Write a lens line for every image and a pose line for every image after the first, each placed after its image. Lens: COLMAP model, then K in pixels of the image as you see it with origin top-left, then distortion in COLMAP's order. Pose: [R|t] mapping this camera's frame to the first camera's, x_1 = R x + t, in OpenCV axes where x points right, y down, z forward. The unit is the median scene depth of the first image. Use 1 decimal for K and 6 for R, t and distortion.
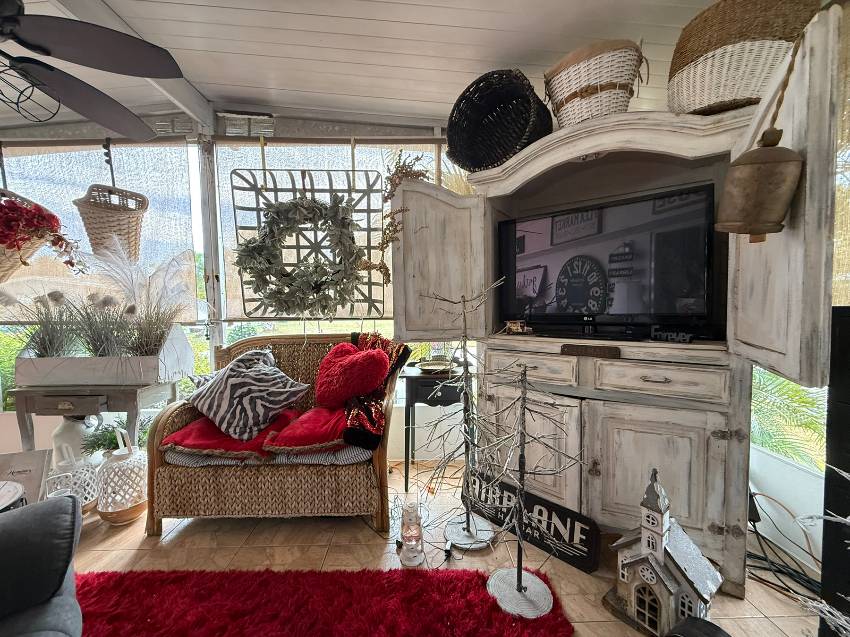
lens RADIAL K [[344.2, 0, 425.0], [0, 344.2, 318.5], [0, 0, 1]] dist [-0.000311, -0.000371]
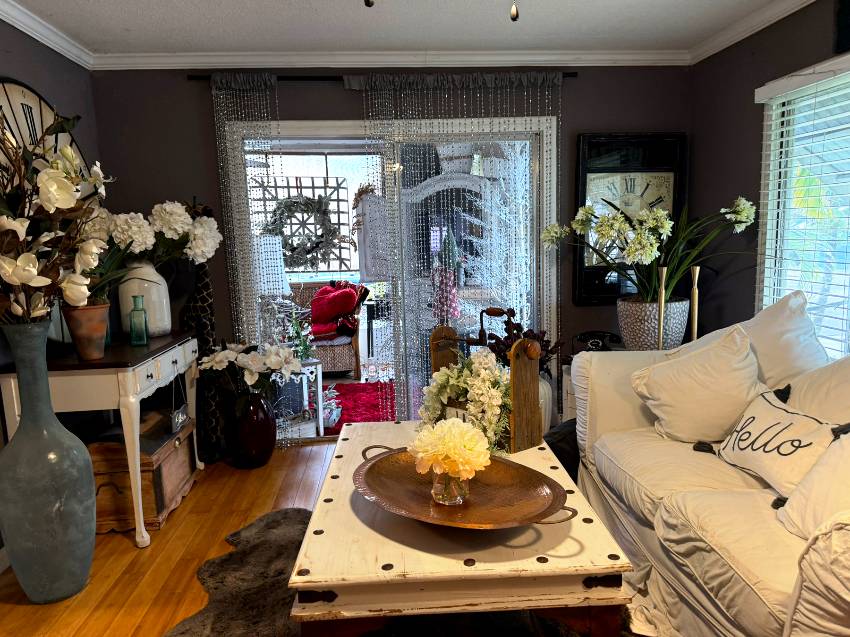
lens RADIAL K [[614.8, 0, 422.6], [0, 614.8, 326.7], [0, 0, 1]] dist [0.068089, -0.087882]
pose [[0.998278, -0.026693, 0.052232, 0.055269], [0.021863, 0.995615, 0.090960, 0.006137], [-0.054431, -0.089661, 0.994484, -1.874957]]
